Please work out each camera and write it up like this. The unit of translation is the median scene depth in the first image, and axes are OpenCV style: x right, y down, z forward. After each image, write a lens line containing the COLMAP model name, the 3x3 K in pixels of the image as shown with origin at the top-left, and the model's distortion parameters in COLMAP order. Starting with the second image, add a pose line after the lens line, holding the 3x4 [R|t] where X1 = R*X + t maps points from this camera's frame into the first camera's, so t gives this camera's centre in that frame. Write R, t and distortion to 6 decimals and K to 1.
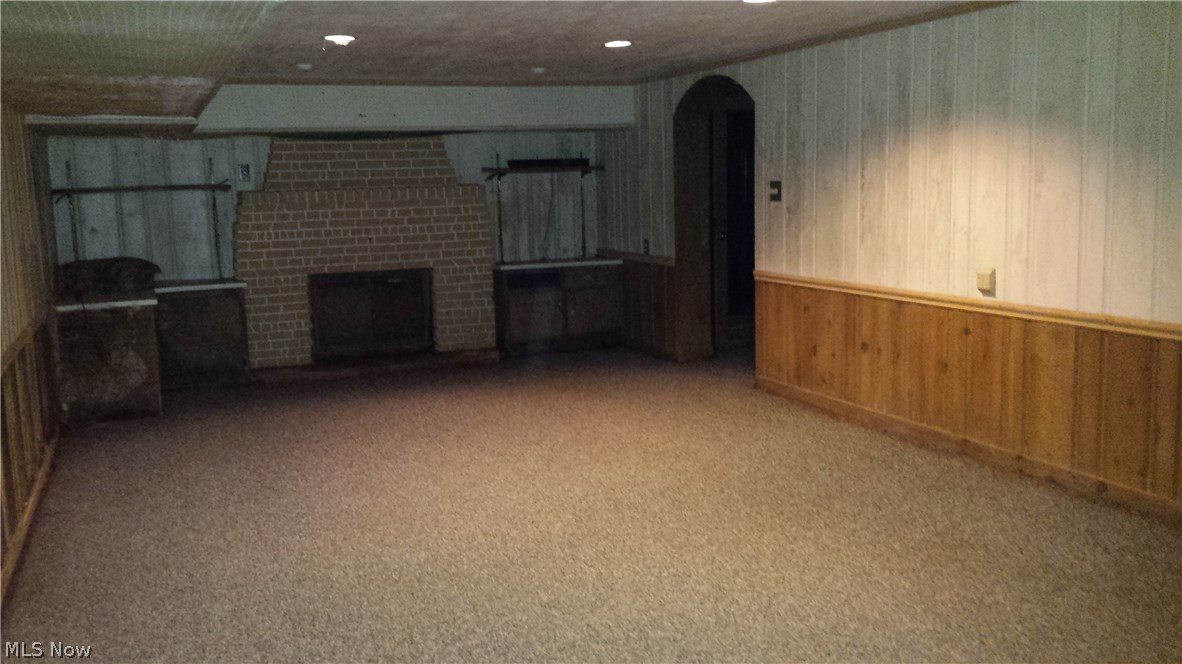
lens RADIAL K [[1113.3, 0, 591.0], [0, 1113.3, 332.0], [0, 0, 1]] dist [0.030411, -0.010610]
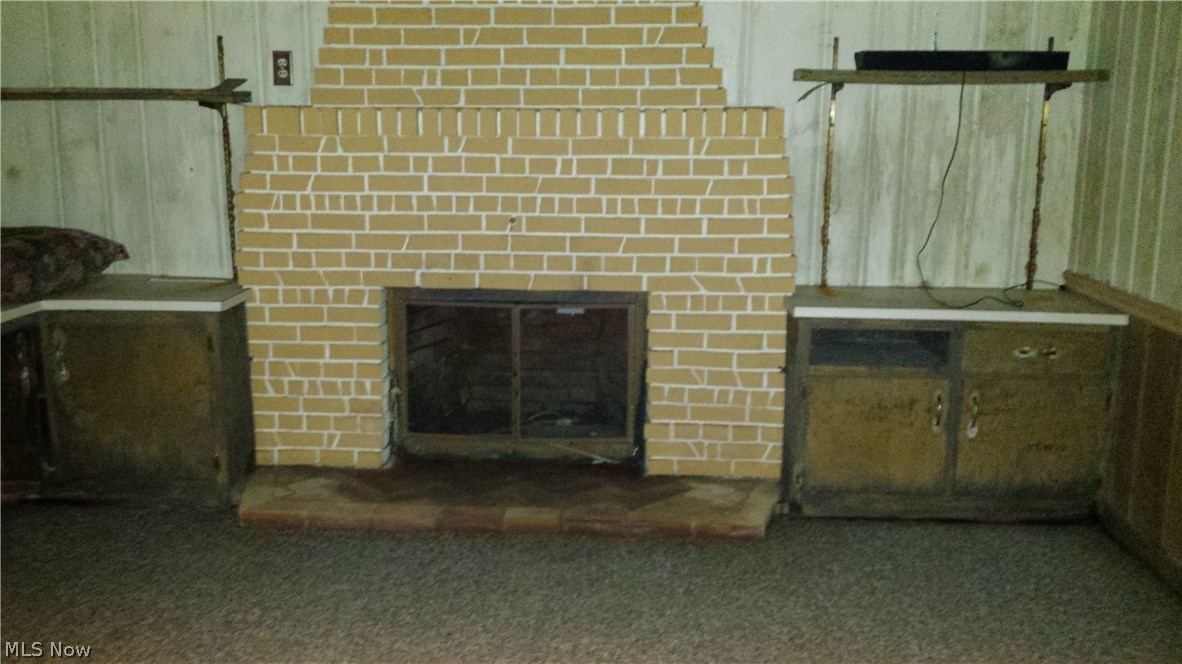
lens RADIAL K [[1113.3, 0, 591.0], [0, 1113.3, 332.0], [0, 0, 1]] dist [0.030411, -0.010610]
pose [[0.890594, 0.124084, -0.437544, 0.036726], [-0.090301, 0.991152, 0.097281, -0.084718], [0.445743, -0.047127, 0.893919, 0.595495]]
